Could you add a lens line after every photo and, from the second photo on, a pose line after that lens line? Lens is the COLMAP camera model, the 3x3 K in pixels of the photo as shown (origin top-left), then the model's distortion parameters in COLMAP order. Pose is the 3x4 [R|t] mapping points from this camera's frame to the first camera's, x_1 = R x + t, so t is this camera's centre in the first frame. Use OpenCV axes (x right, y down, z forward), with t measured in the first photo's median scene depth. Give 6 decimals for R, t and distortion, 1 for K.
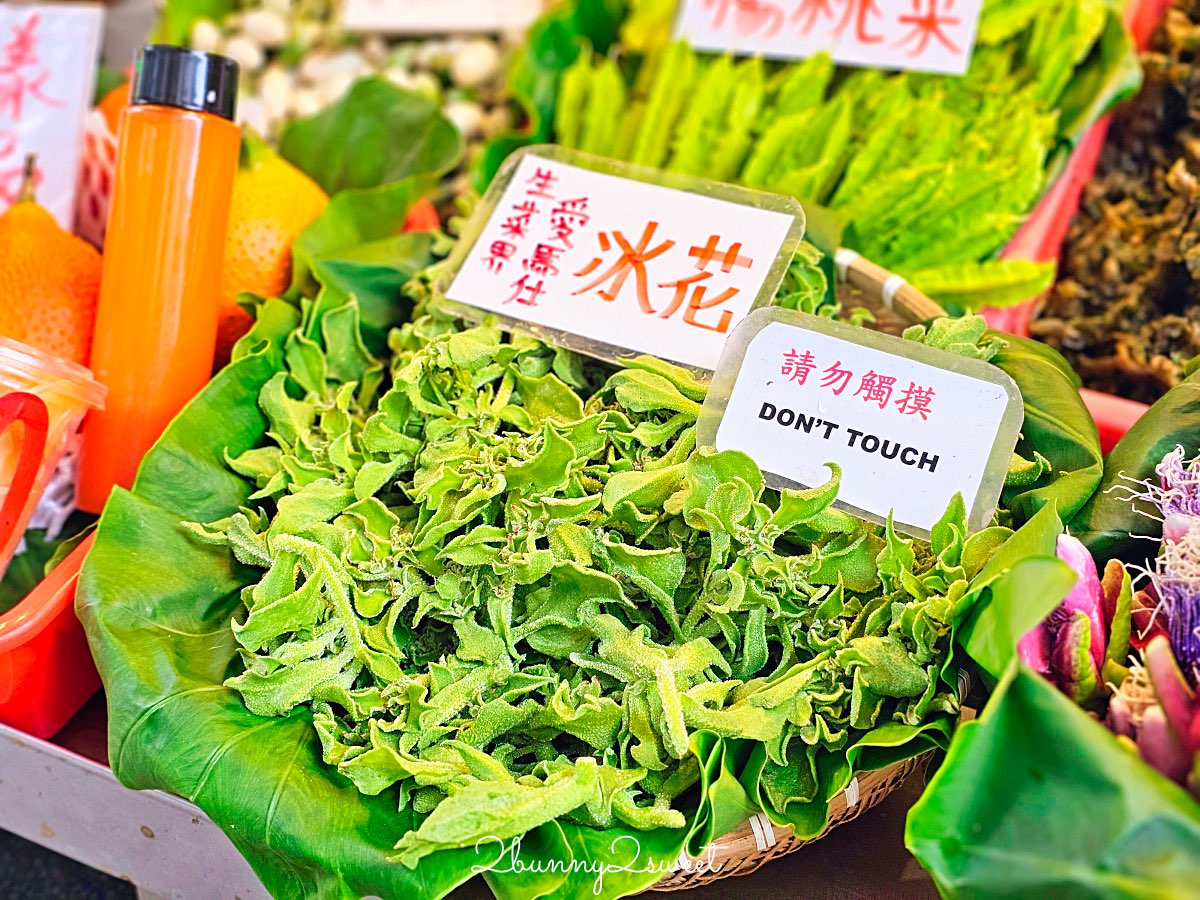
lens RADIAL K [[1624.5, 0, 600.0], [0, 1624.5, 450.0], [0, 0, 1]] dist [0.074775, -0.105010]
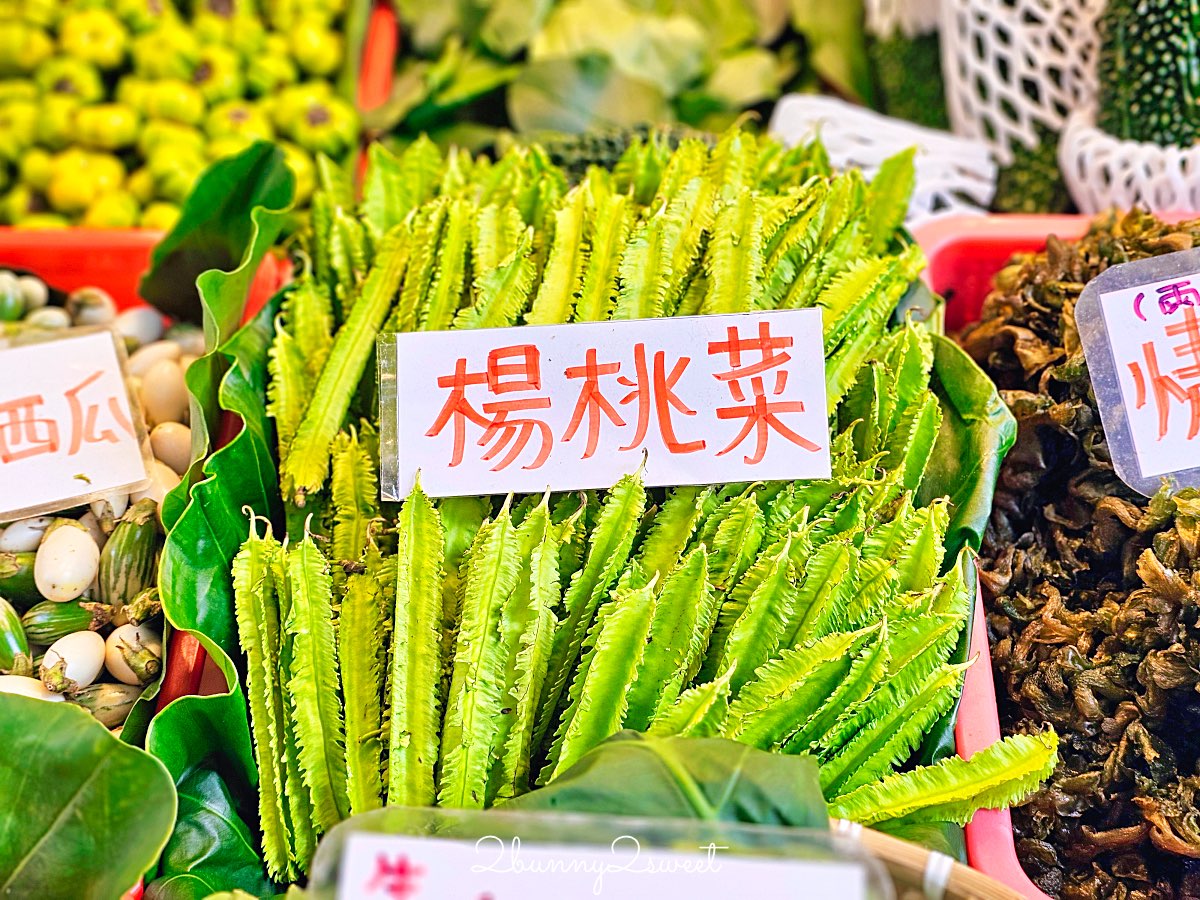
lens RADIAL K [[1624.5, 0, 600.0], [0, 1624.5, 450.0], [0, 0, 1]] dist [0.074775, -0.105010]
pose [[0.904468, -0.218005, 0.366621, -0.153280], [0.238719, 0.971020, -0.011529, -0.295573], [-0.353483, 0.097947, 0.930299, 0.413057]]
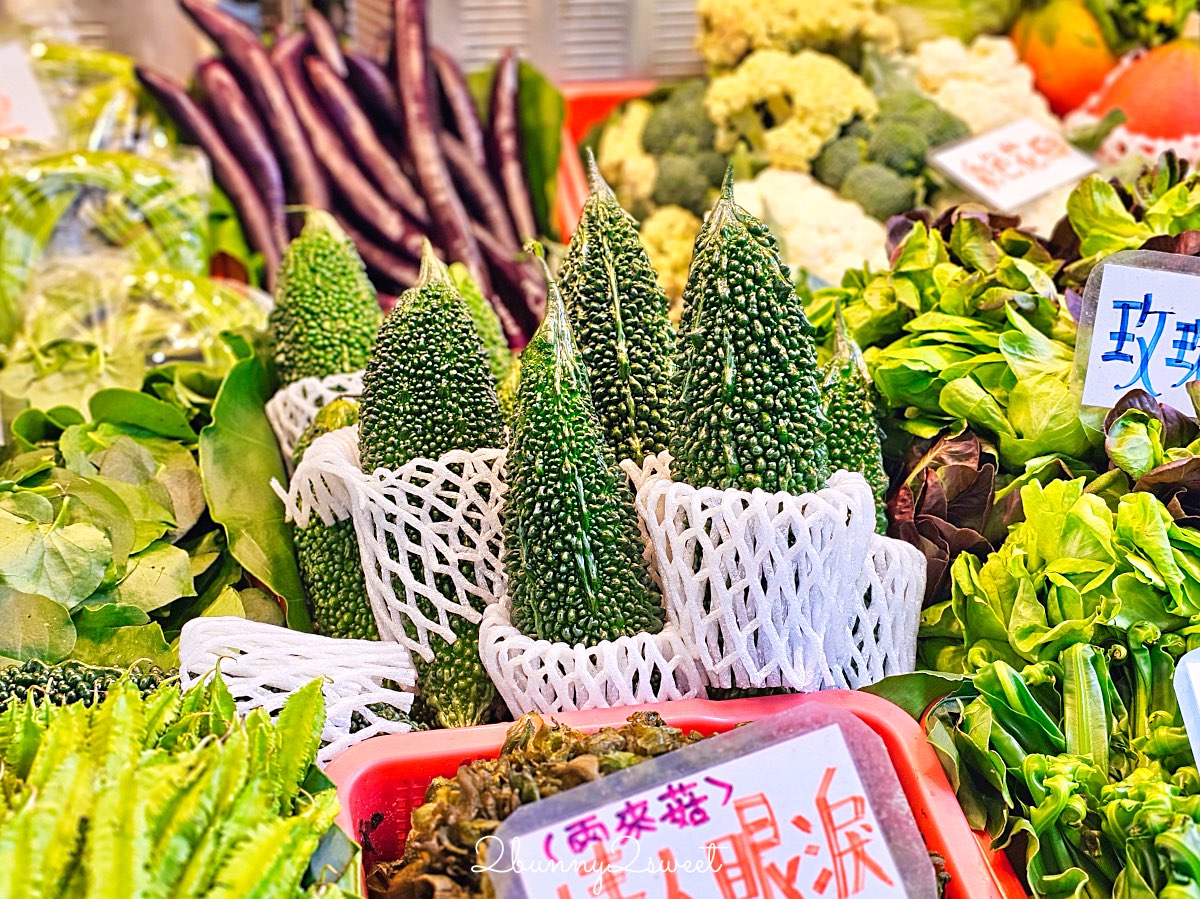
lens RADIAL K [[1624.5, 0, 600.0], [0, 1624.5, 449.5], [0, 0, 1]] dist [0.074775, -0.105010]
pose [[0.744414, -0.201009, 0.636745, -0.034436], [0.348163, 0.930565, -0.113273, -0.400016], [-0.569764, 0.306013, 0.762709, 0.389904]]
